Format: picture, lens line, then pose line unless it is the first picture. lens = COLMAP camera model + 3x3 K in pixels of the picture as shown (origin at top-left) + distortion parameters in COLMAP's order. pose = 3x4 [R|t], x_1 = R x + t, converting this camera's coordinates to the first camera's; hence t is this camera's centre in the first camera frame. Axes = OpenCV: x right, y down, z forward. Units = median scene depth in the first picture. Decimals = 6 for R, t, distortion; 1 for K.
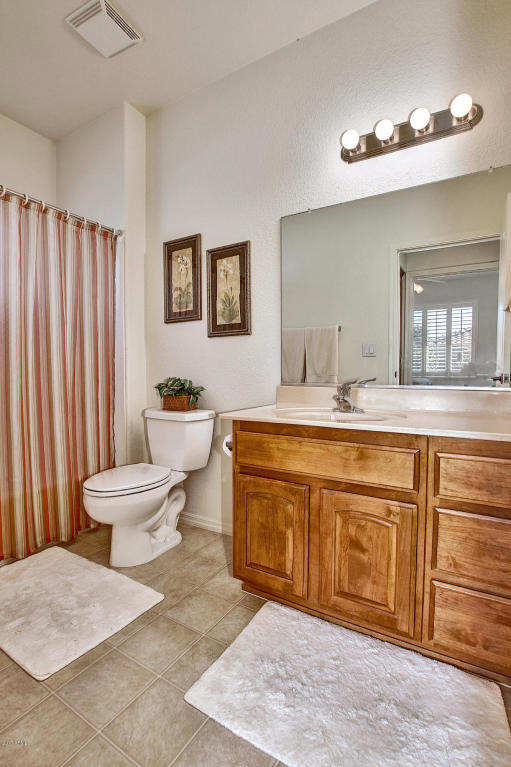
lens RADIAL K [[367.9, 0, 252.0], [0, 367.9, 385.5], [0, 0, 1]] dist [-0.035469, 0.005499]
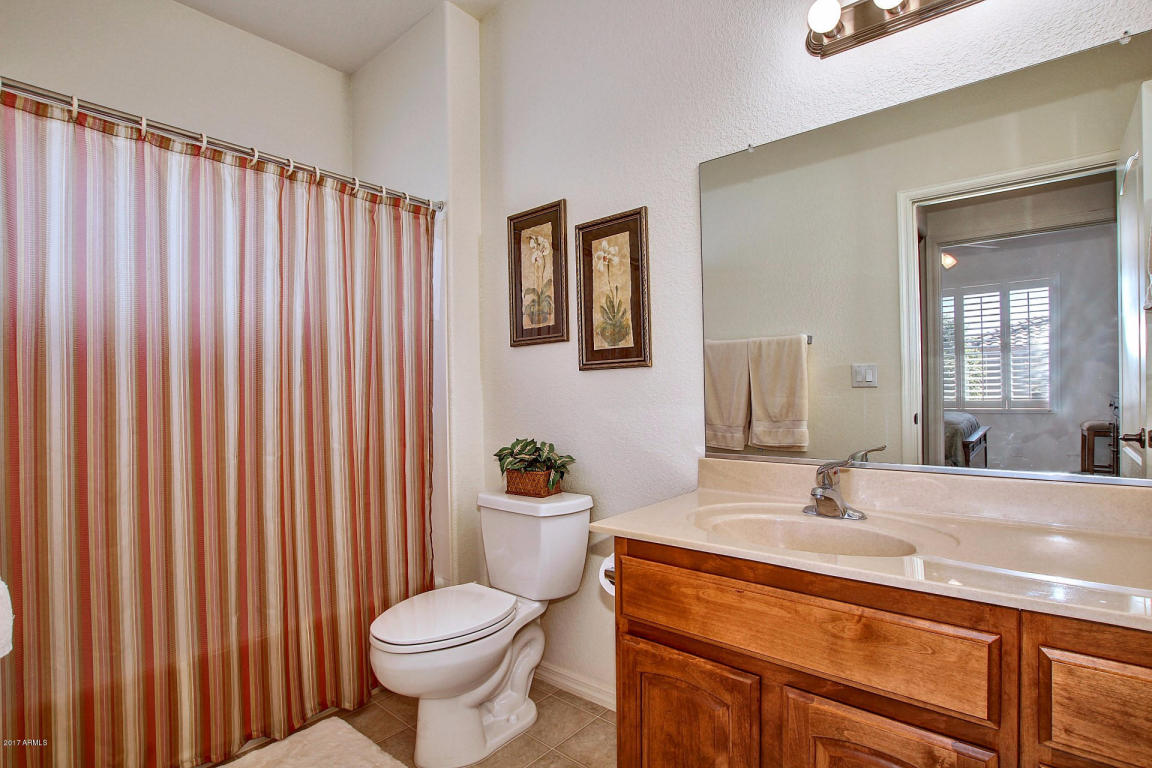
lens RADIAL K [[552.6, 0, 580.2], [0, 552.6, 388.2], [0, 0, 1]] dist [-0.035469, 0.005499]
pose [[0.987344, -0.015368, -0.157848, 0.023979], [0.008916, 0.999099, -0.041501, -0.071566], [0.158343, 0.039569, 0.986591, 0.131630]]
